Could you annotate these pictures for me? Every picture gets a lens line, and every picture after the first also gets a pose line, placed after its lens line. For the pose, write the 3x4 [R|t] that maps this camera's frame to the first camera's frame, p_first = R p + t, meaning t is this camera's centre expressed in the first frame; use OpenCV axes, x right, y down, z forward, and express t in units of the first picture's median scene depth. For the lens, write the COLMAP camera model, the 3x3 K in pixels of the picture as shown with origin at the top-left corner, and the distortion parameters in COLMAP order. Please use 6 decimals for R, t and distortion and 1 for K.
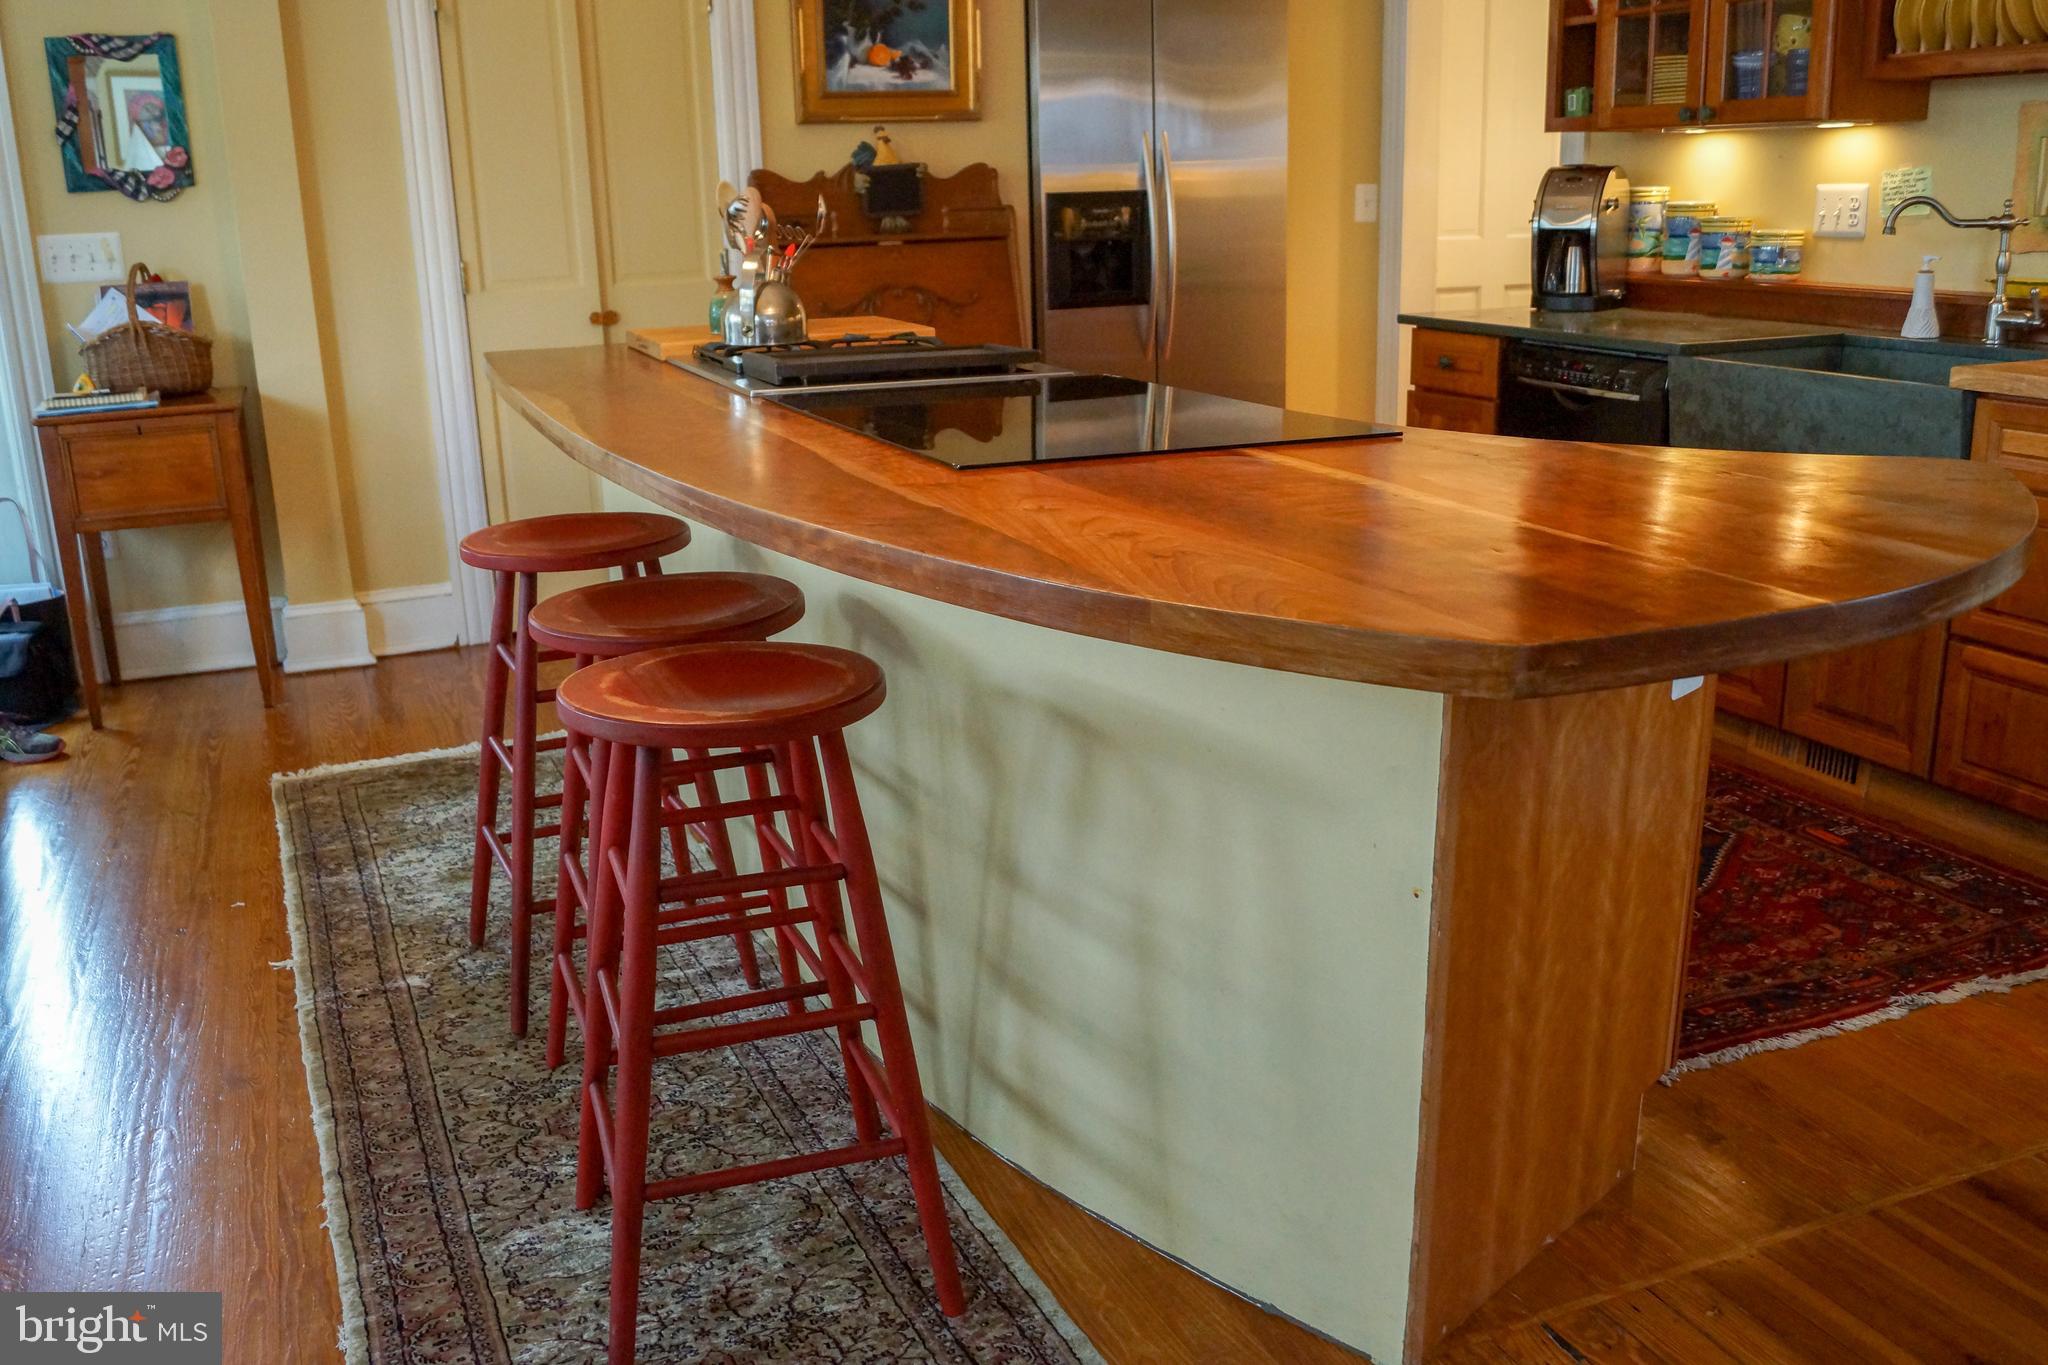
lens RADIAL K [[1777.6, 0, 983.2], [0, 1777.6, 694.3], [0, 0, 1]] dist [-0.085084, 0.018707]
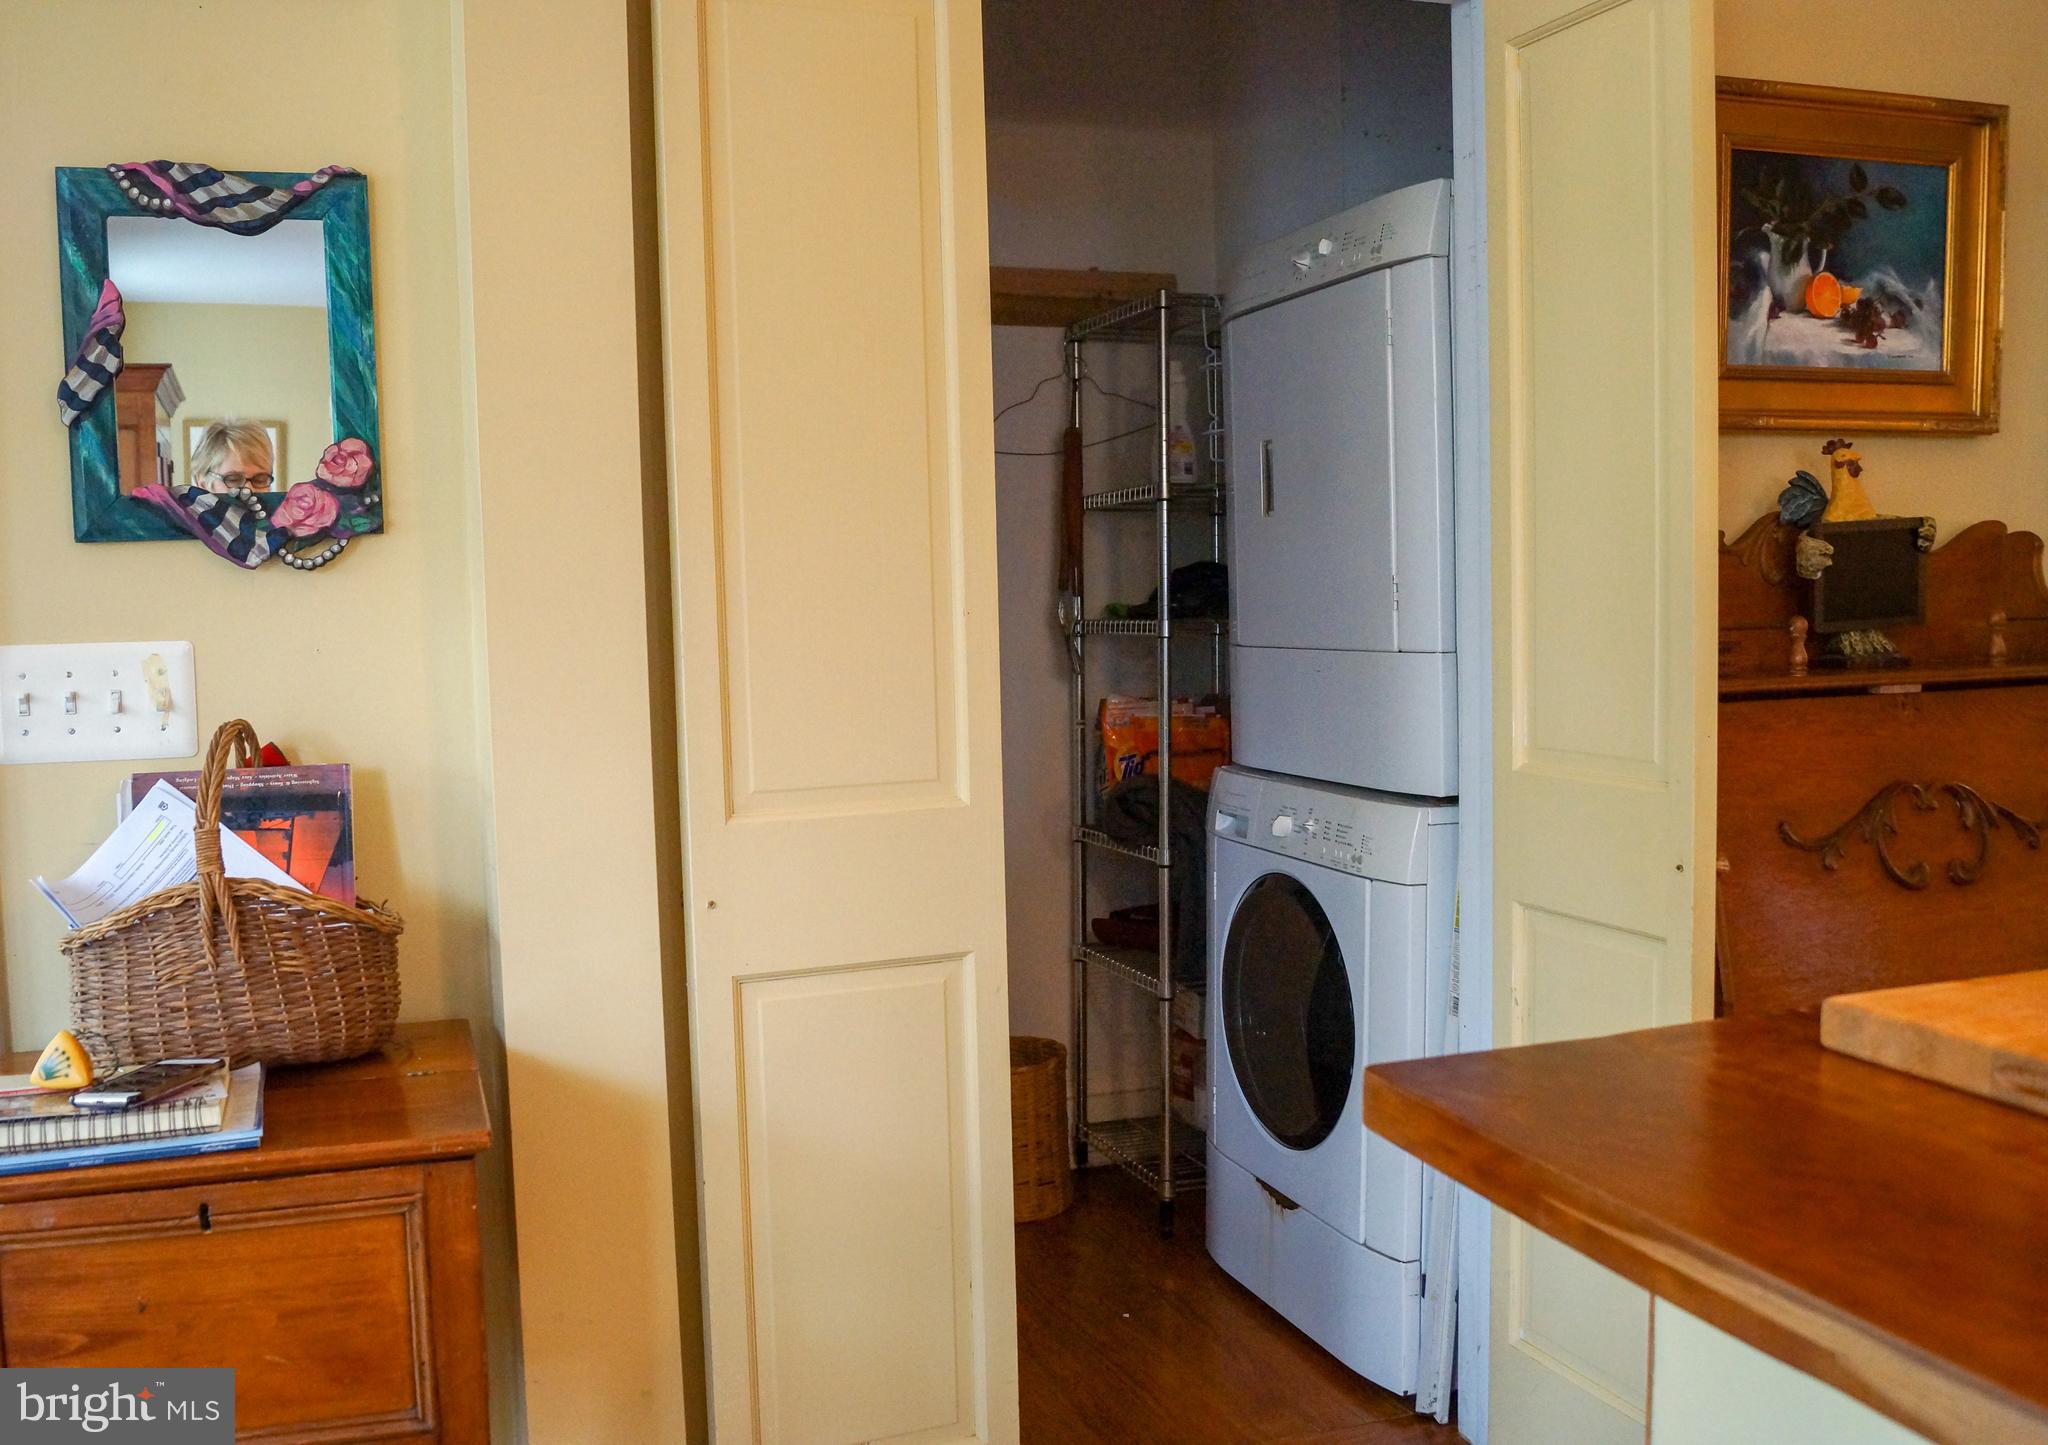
lens RADIAL K [[1911.7, 0, 944.2], [0, 1911.7, 695.5], [0, 0, 1]] dist [-0.073397, 0.000000]
pose [[0.997935, 0.009872, -0.063465, -0.293834], [-0.023192, 0.976836, -0.212730, -0.163531], [0.059895, 0.213762, 0.975048, 0.580513]]
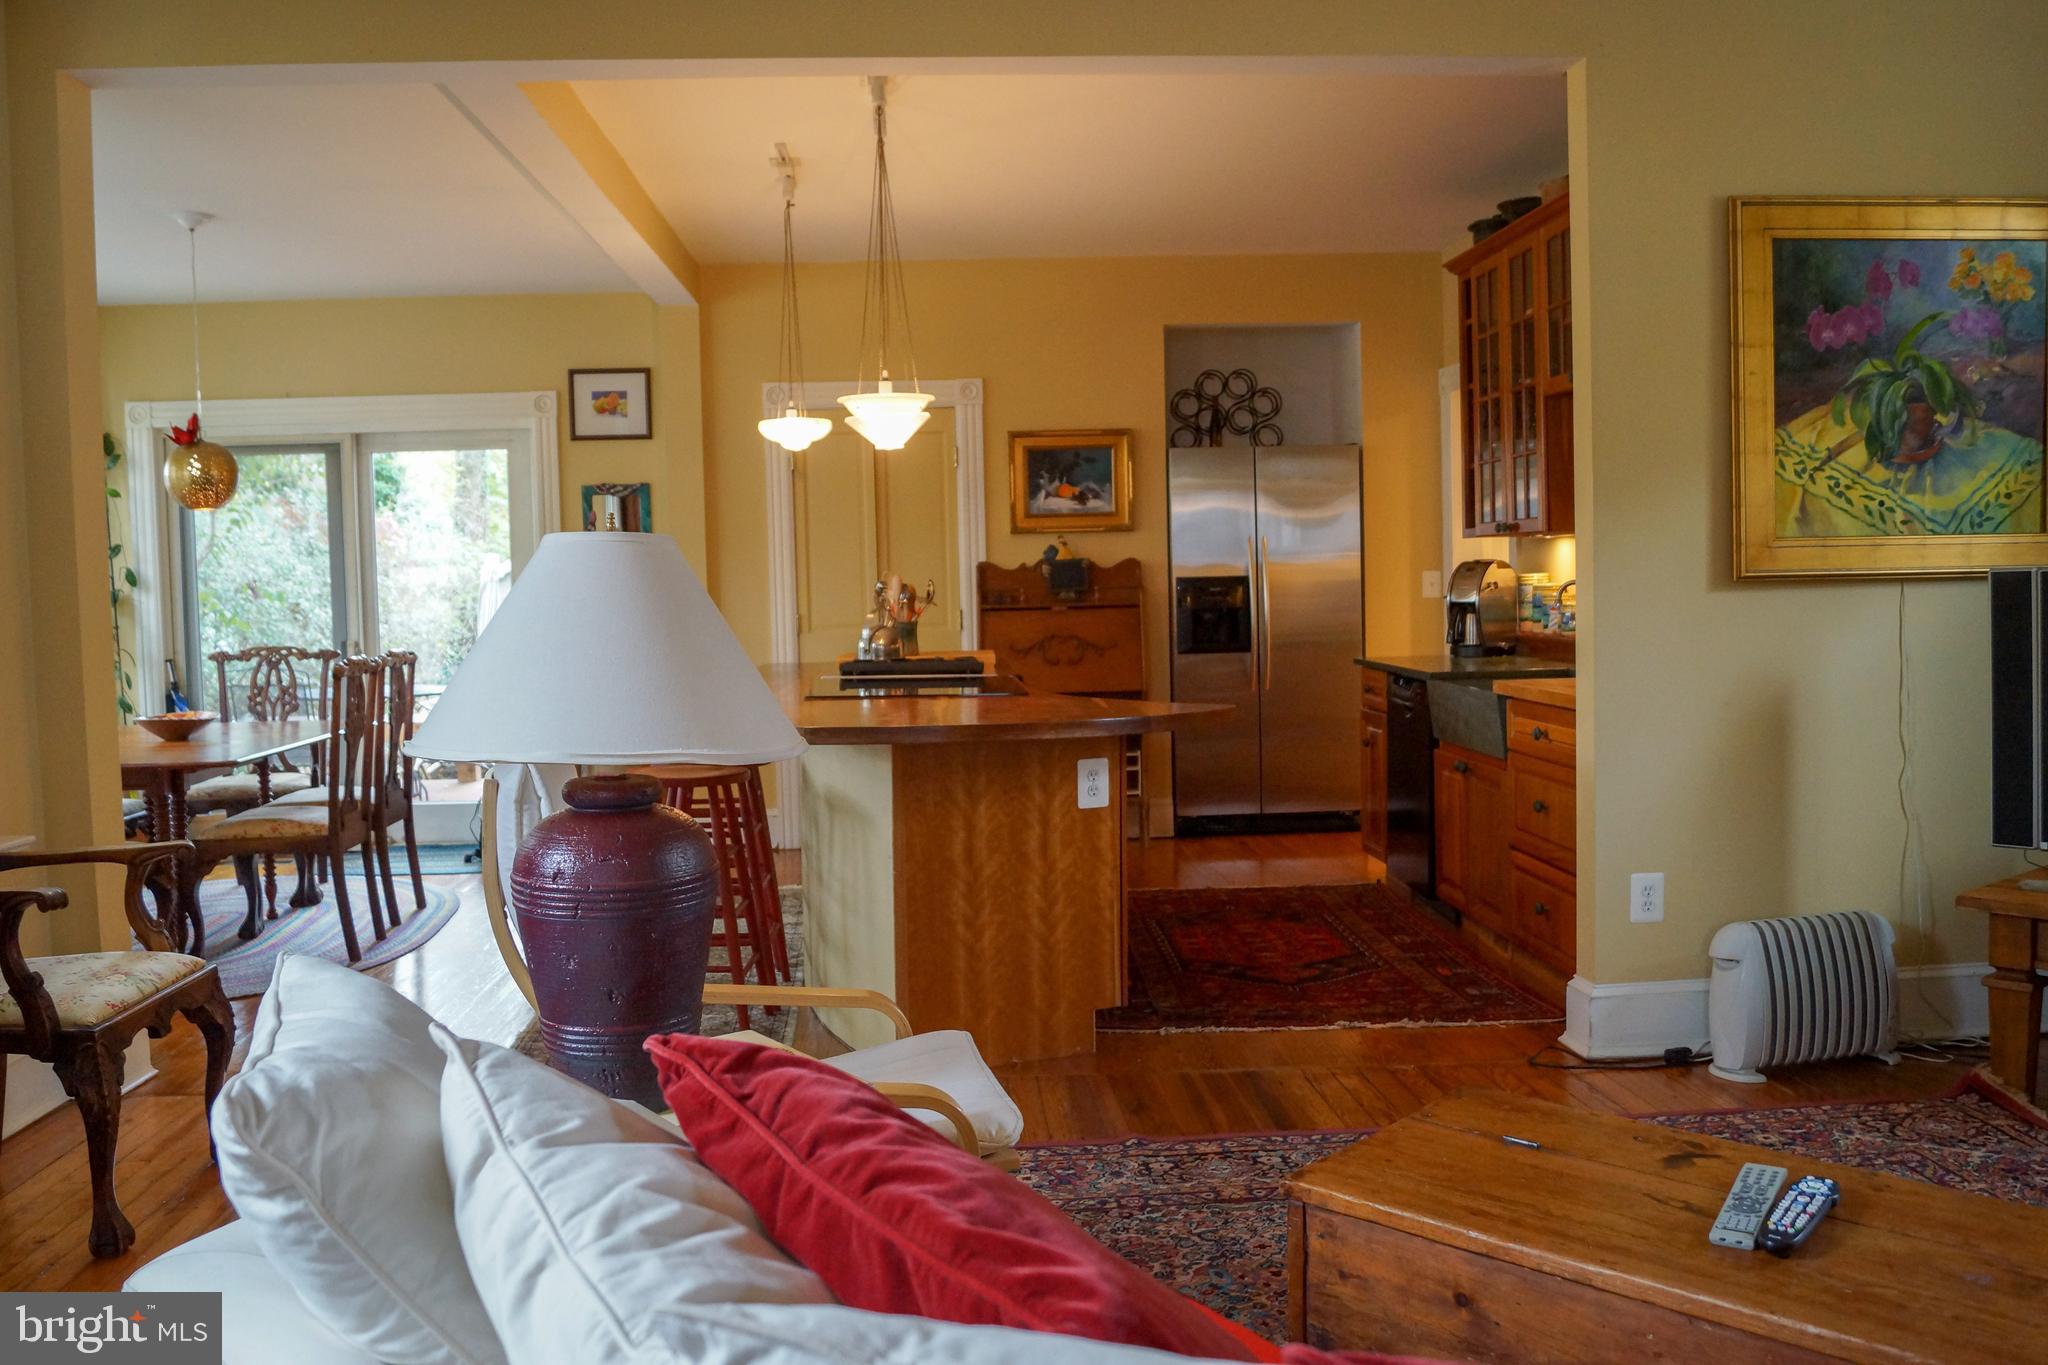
lens RADIAL K [[1777.6, 0, 980.0], [0, 1777.6, 700.3], [0, 0, 1]] dist [-0.085084, 0.018707]
pose [[0.938879, 0.029602, -0.342974, 0.471174], [-0.097514, 0.978359, -0.182498, 0.131137], [0.330149, 0.204788, 0.921446, -0.505045]]
